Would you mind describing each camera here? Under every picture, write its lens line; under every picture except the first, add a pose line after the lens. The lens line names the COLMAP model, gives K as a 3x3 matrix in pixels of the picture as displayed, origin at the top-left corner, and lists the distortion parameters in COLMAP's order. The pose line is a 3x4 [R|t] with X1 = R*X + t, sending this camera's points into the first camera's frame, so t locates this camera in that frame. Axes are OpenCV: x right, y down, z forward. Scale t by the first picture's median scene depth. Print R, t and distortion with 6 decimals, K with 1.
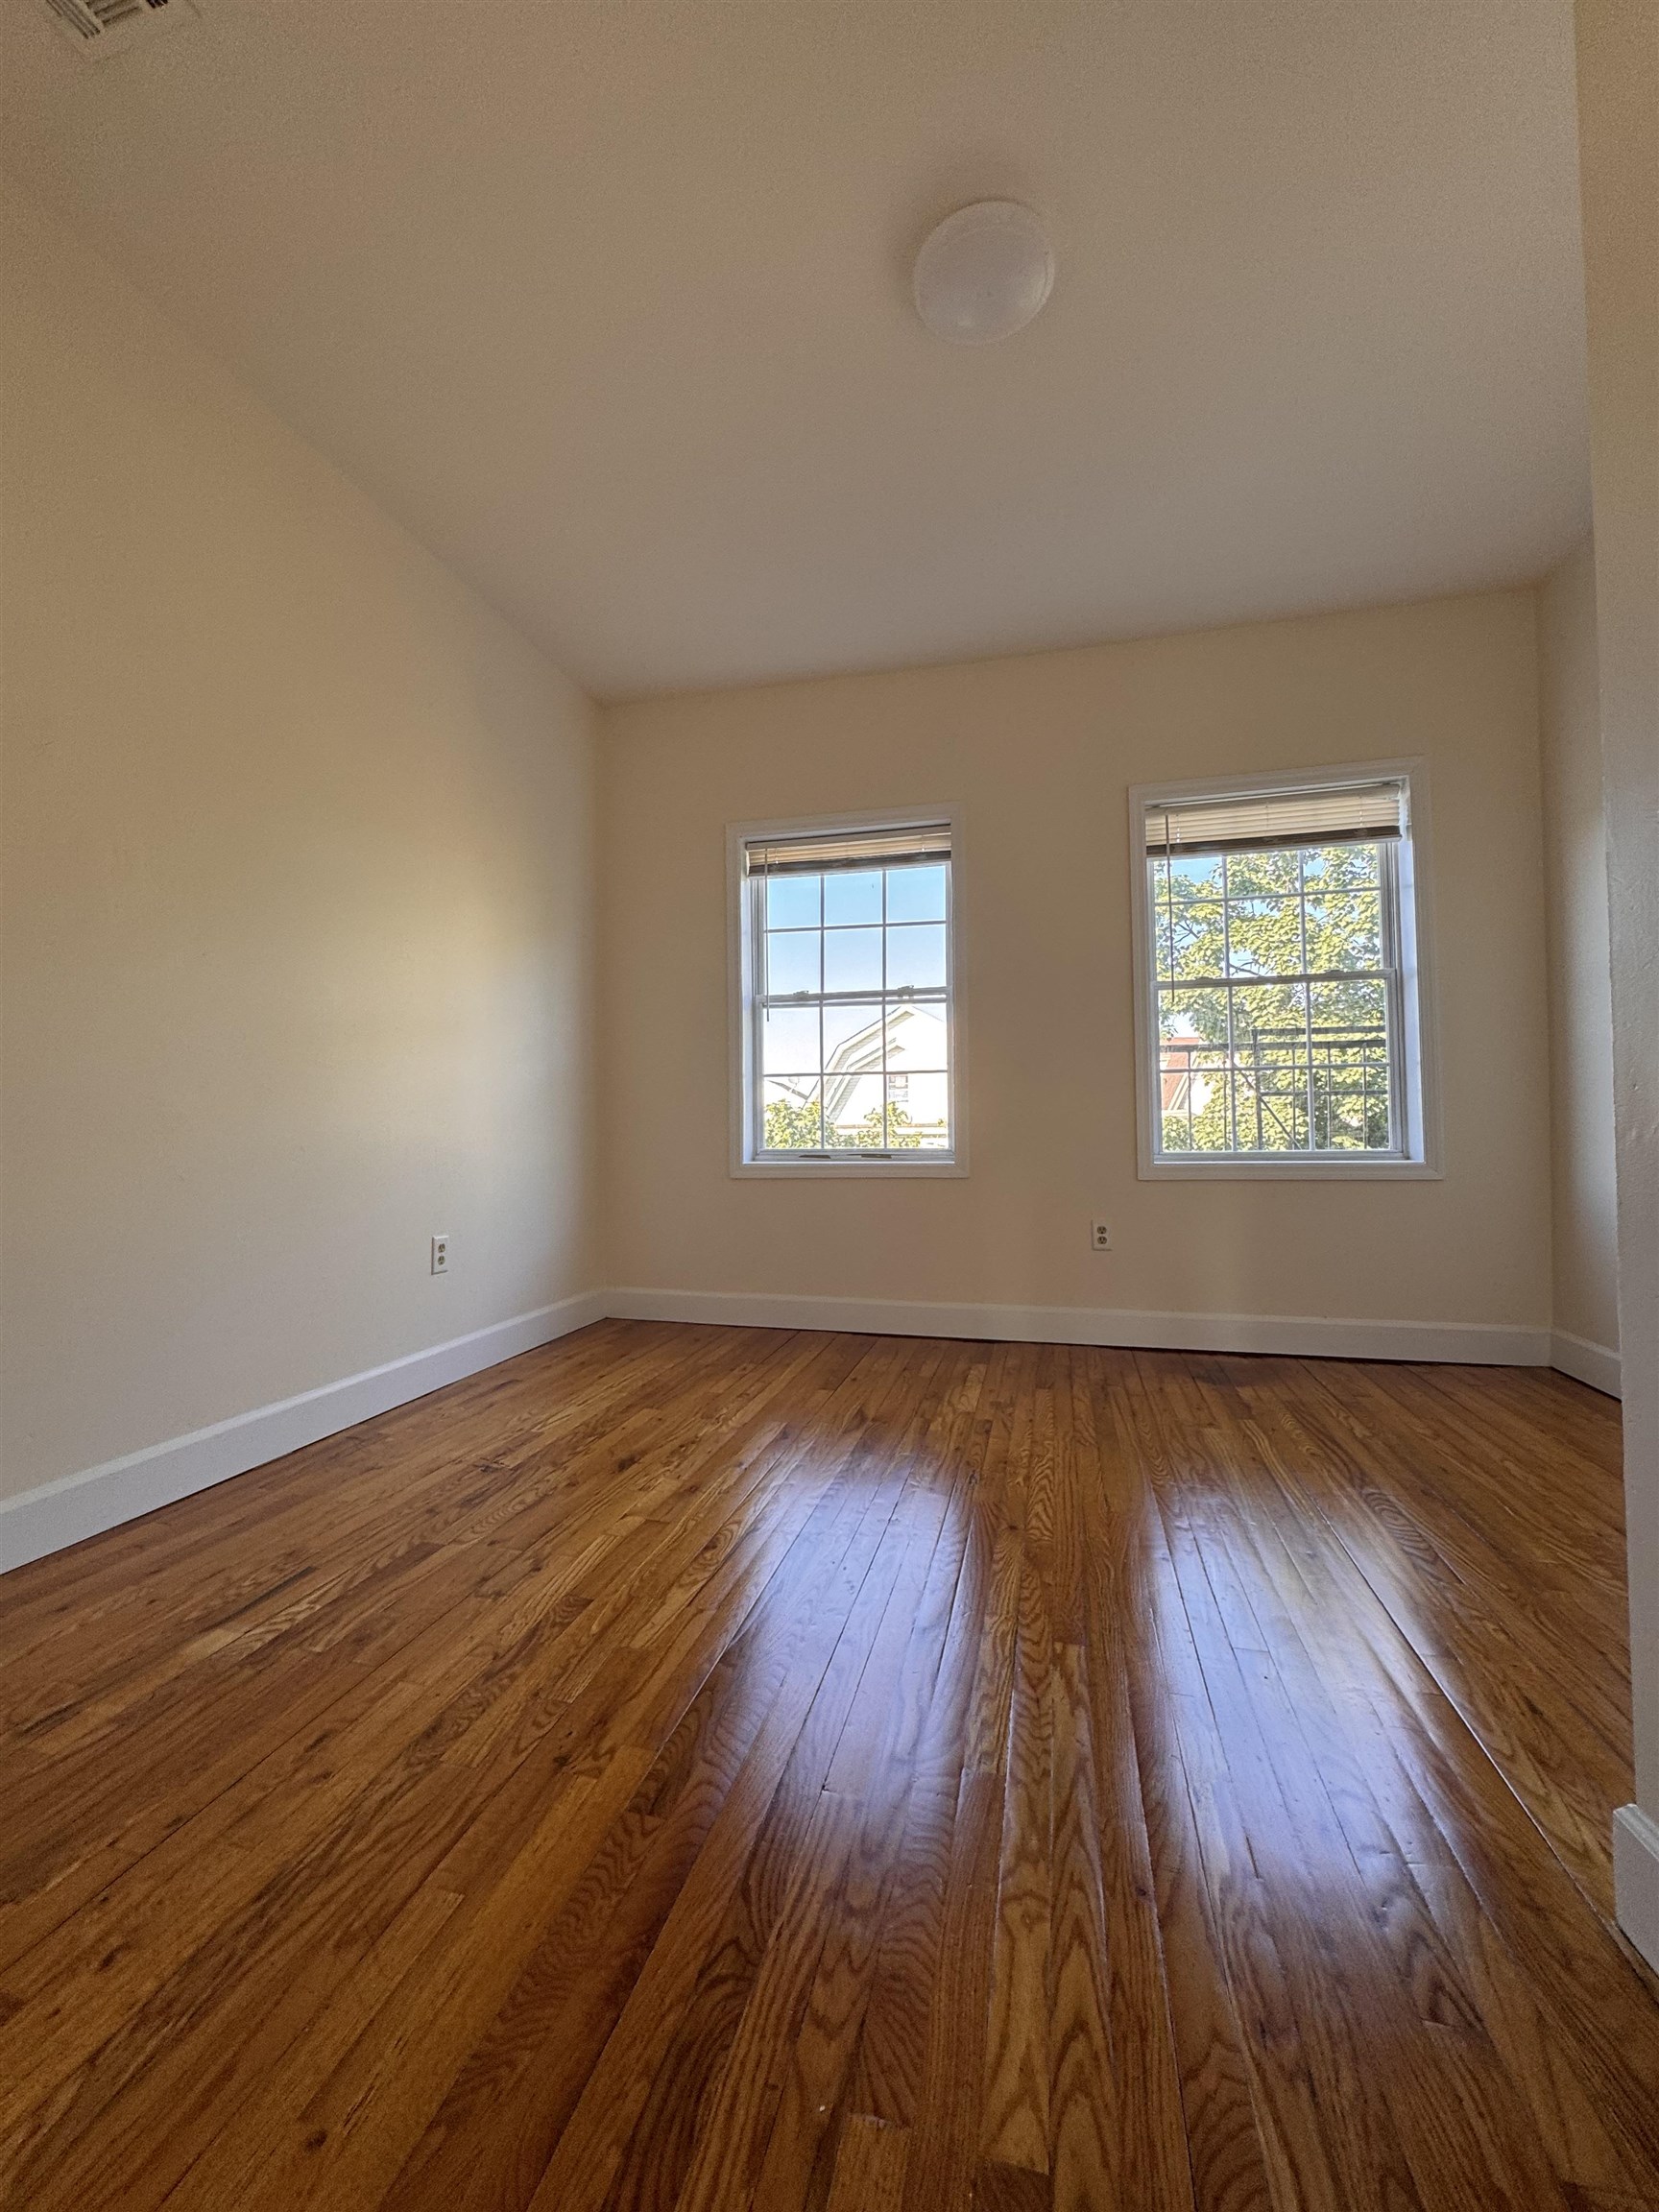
lens RADIAL K [[884.8, 0, 831.6], [0, 884.8, 1103.0], [0, 0, 1]] dist [-0.005628, 0.001148]
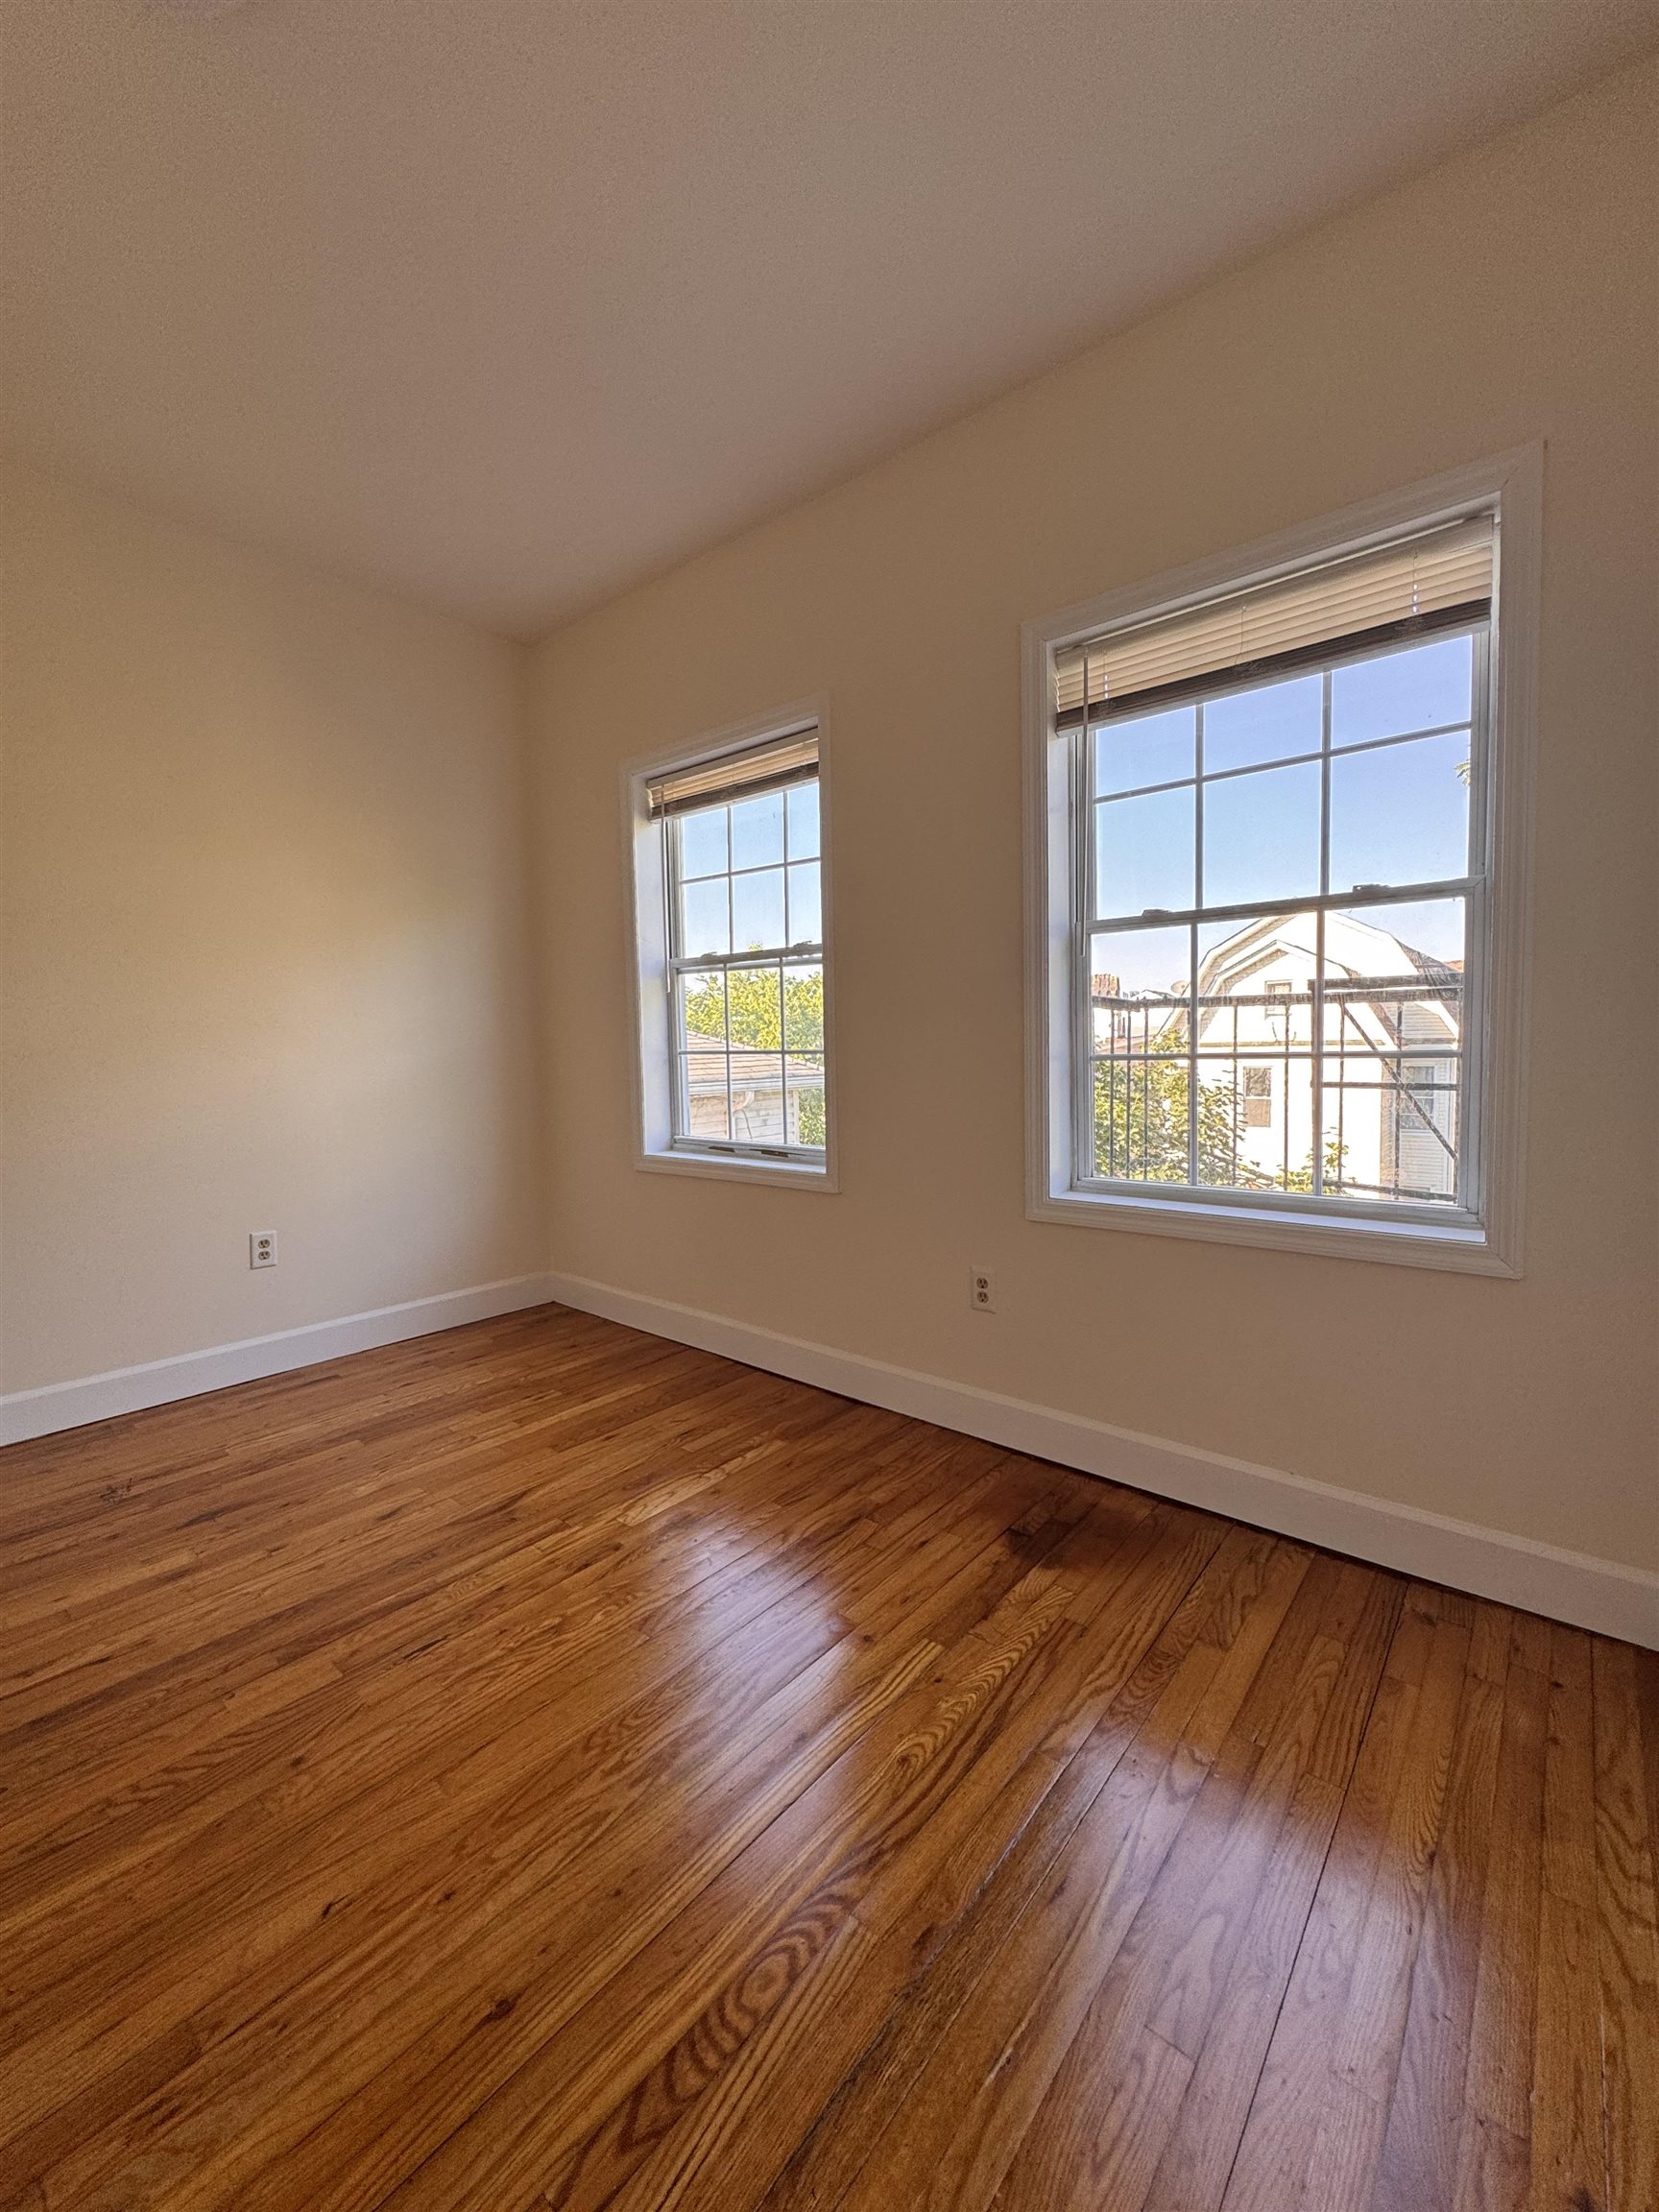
lens RADIAL K [[887.5, 0, 830.4], [0, 887.5, 1102.8], [0, 0, 1]] dist [-0.001431, -0.000164]
pose [[0.899175, 0.024996, -0.436874, 0.657376], [0.020114, 0.994951, 0.098324, -0.096090], [0.437126, -0.097197, 0.894133, 0.417511]]
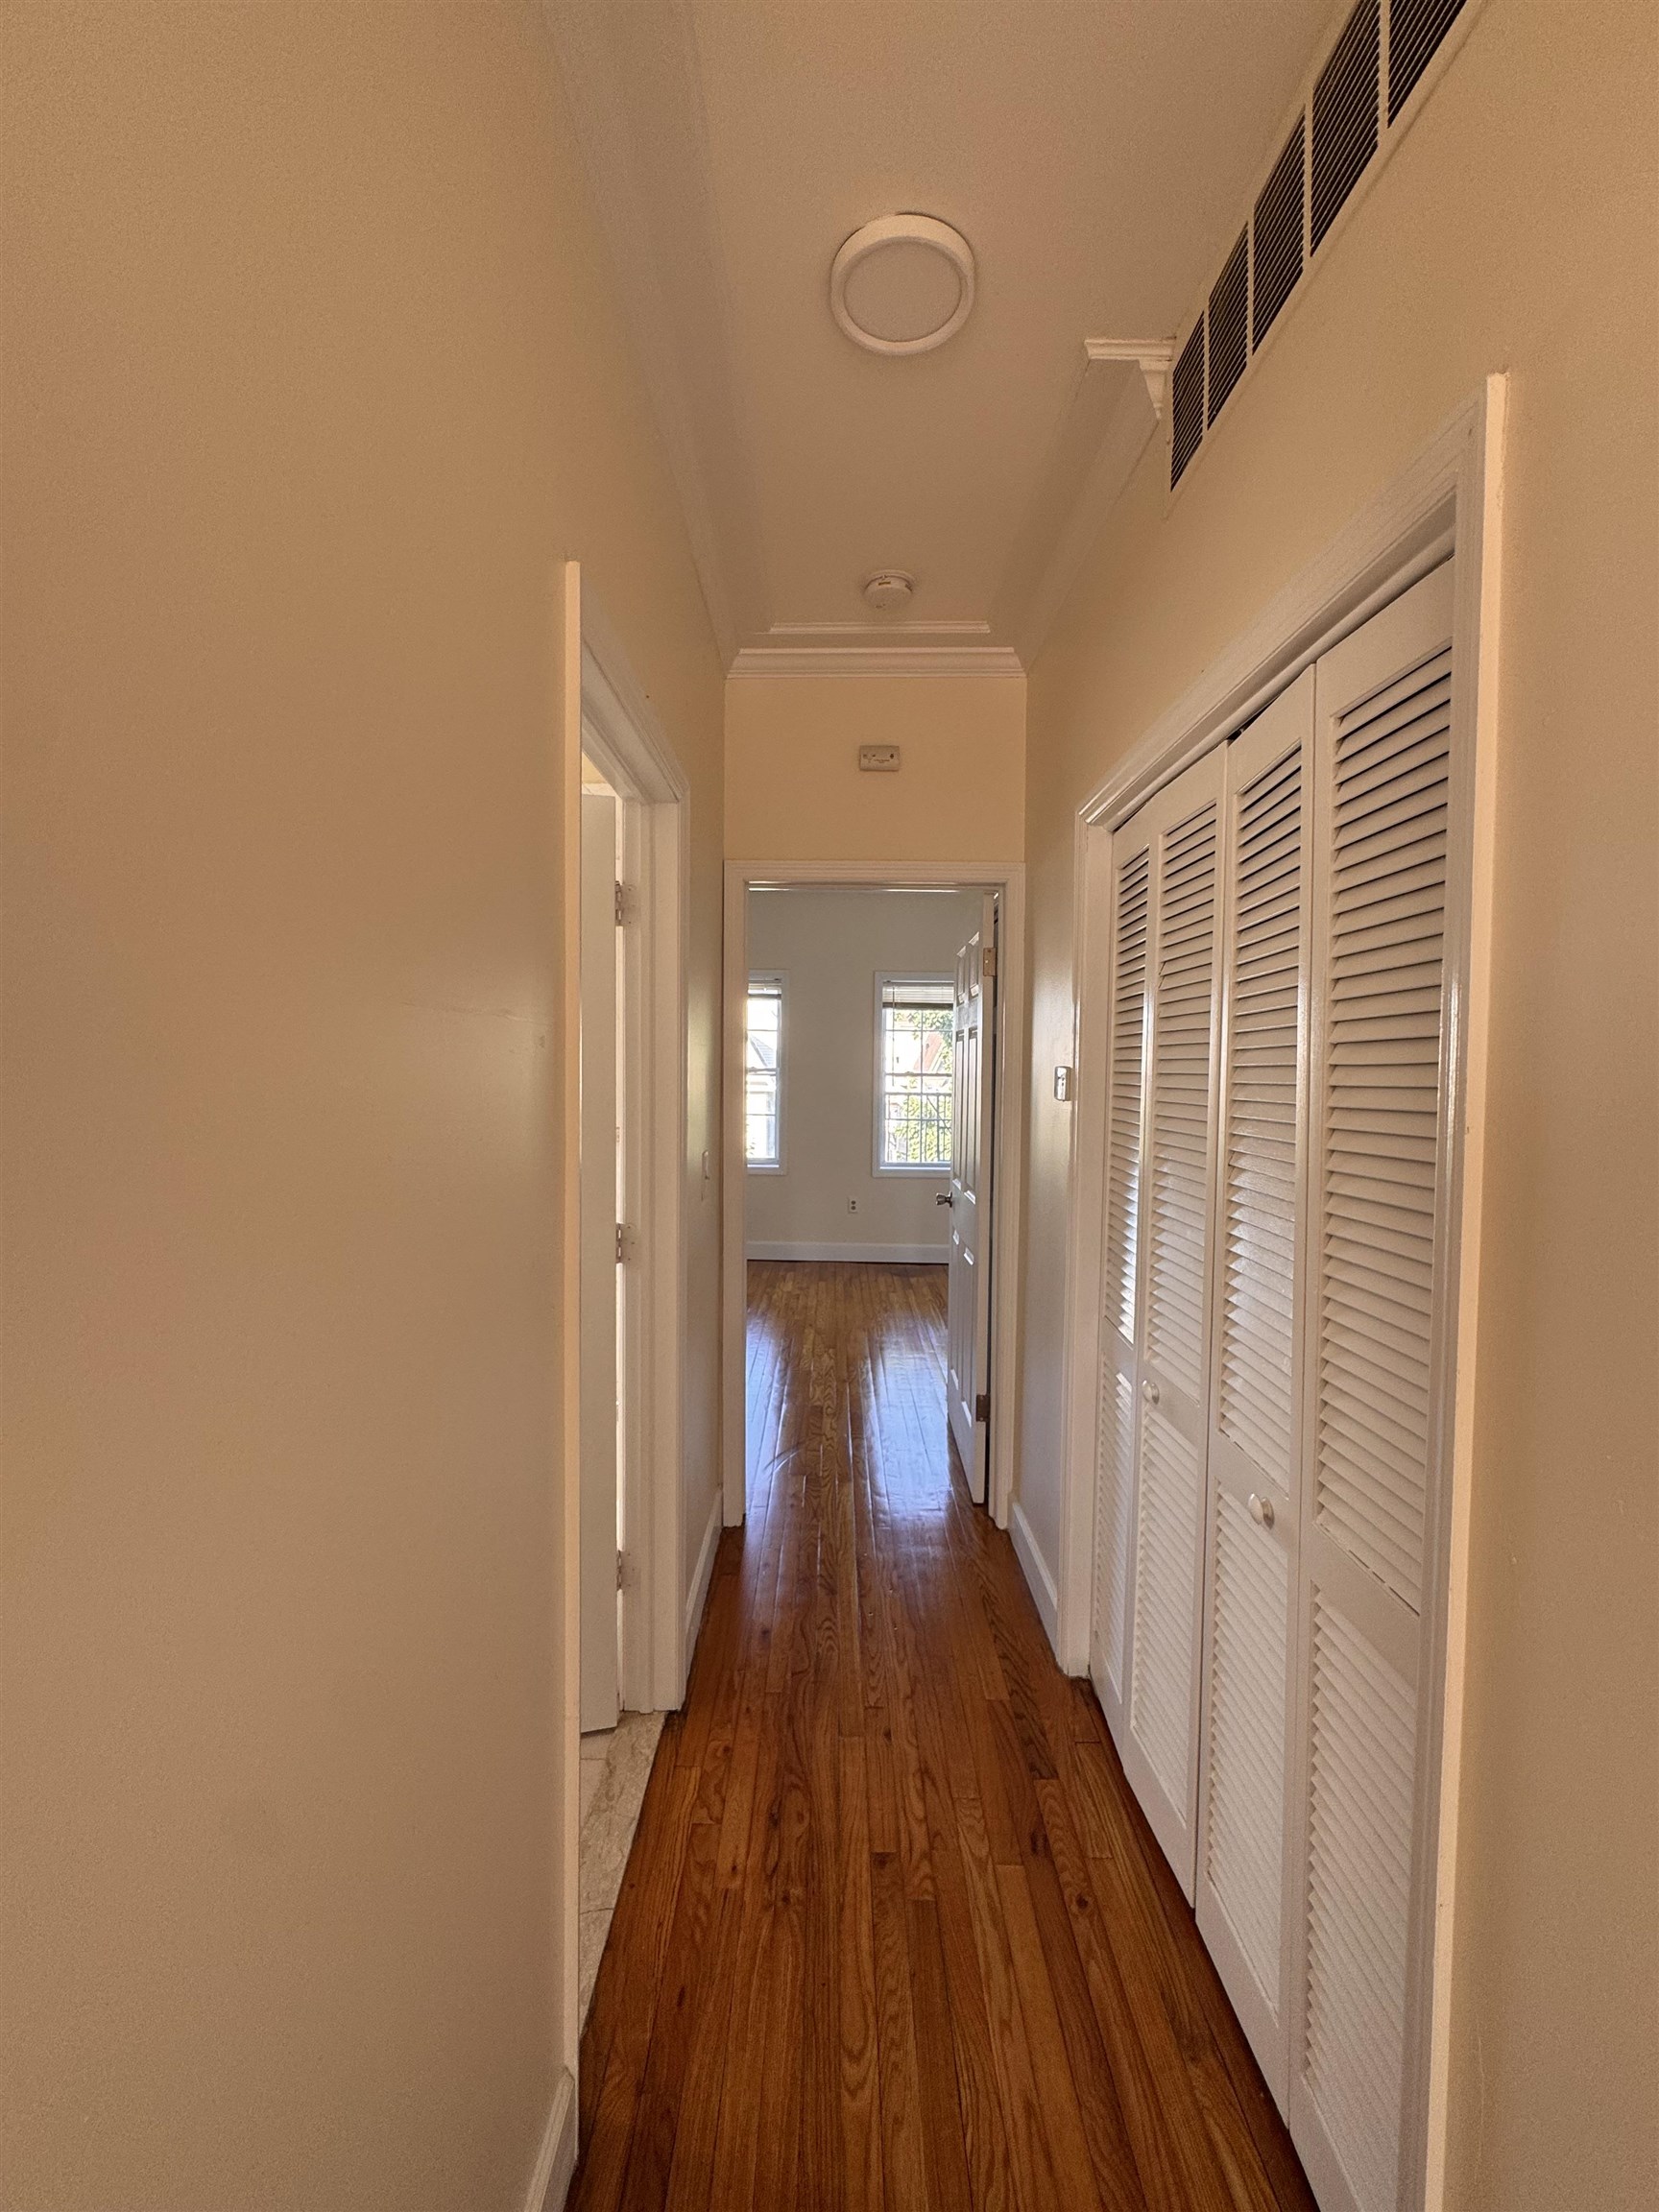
lens RADIAL K [[884.8, 0, 831.6], [0, 884.8, 1103.0], [0, 0, 1]] dist [-0.005628, 0.001148]
pose [[0.970116, 0.014899, 0.242183, -0.274818], [-0.031519, 0.997394, 0.064895, -0.255326], [-0.240586, -0.070589, 0.968058, -1.092559]]
